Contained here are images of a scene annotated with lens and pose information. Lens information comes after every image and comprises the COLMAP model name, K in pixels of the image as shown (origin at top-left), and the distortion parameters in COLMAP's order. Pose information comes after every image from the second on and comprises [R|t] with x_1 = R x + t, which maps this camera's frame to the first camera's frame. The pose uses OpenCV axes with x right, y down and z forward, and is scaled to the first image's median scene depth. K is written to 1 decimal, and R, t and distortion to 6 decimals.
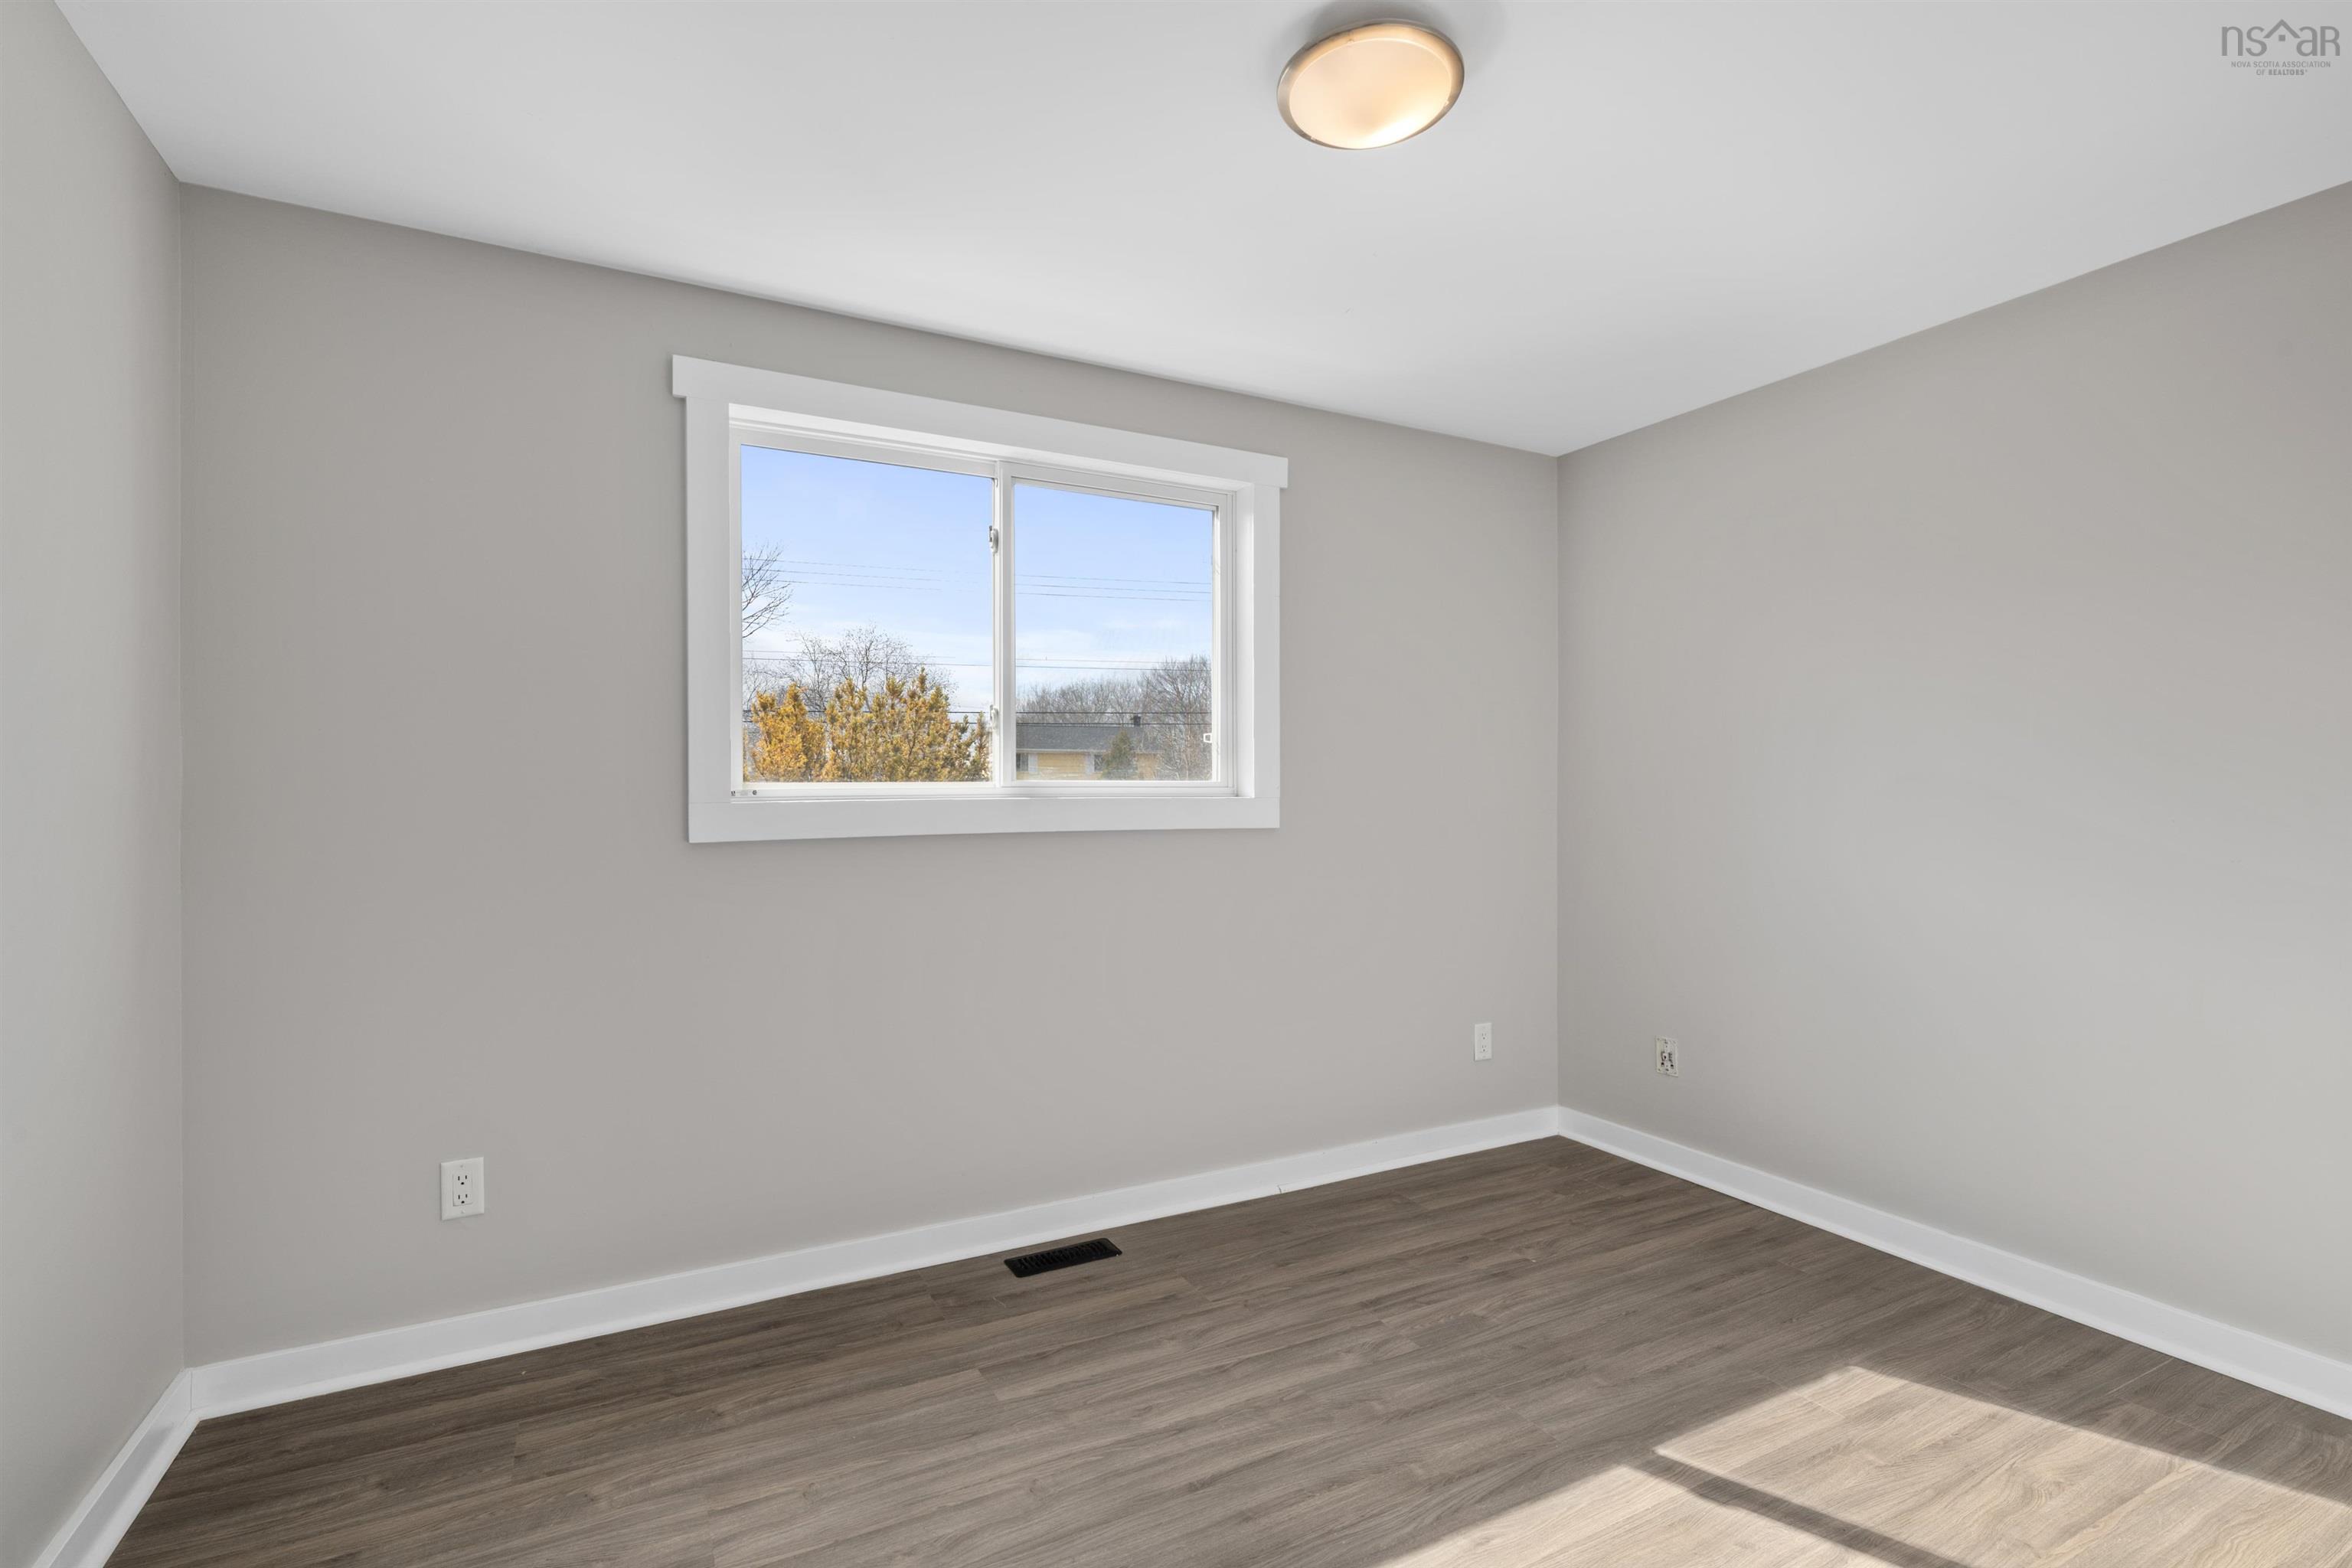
lens RADIAL K [[1077.5, 0, 1185.1], [0, 1077.5, 785.9], [0, 0, 1]] dist [-0.003721, 0.000478]
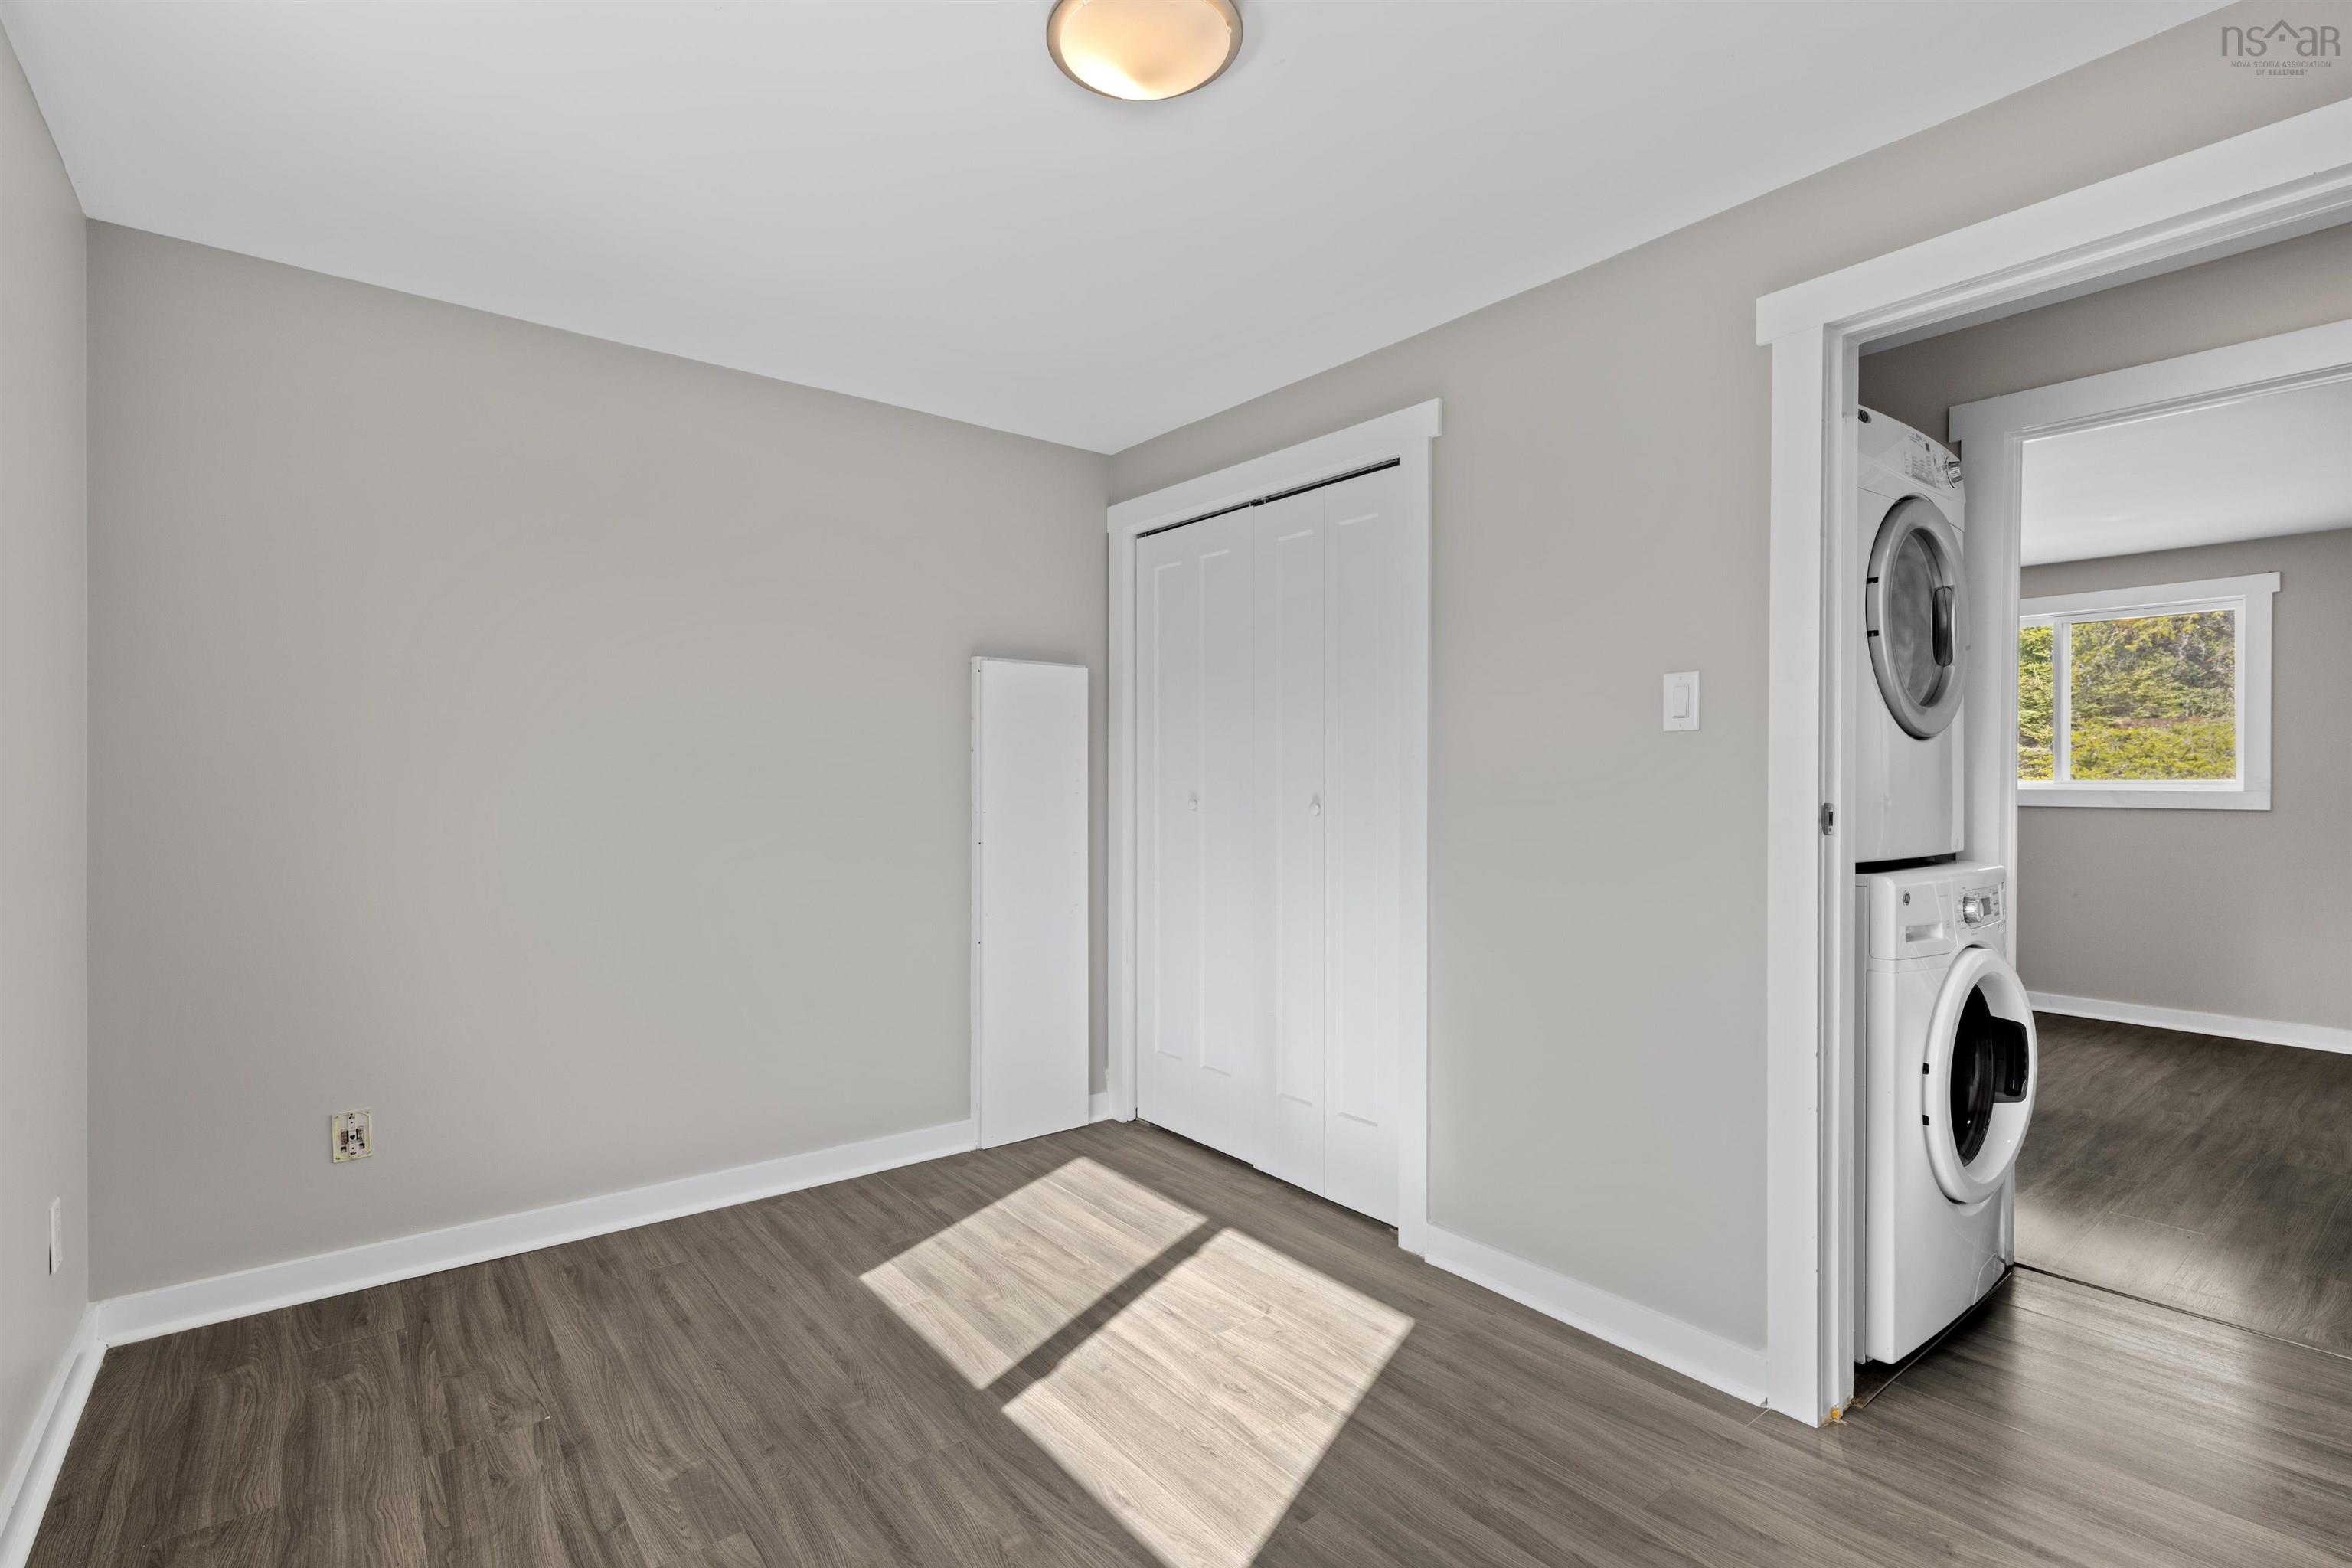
lens RADIAL K [[1077.5, 0, 1185.1], [0, 1077.5, 785.9], [0, 0, 1]] dist [-0.003721, 0.000478]
pose [[-0.180603, 0.002344, 0.983553, -0.490681], [-0.006534, 0.999972, -0.003583, 0.017432], [-0.983534, -0.007074, -0.180582, 0.751294]]
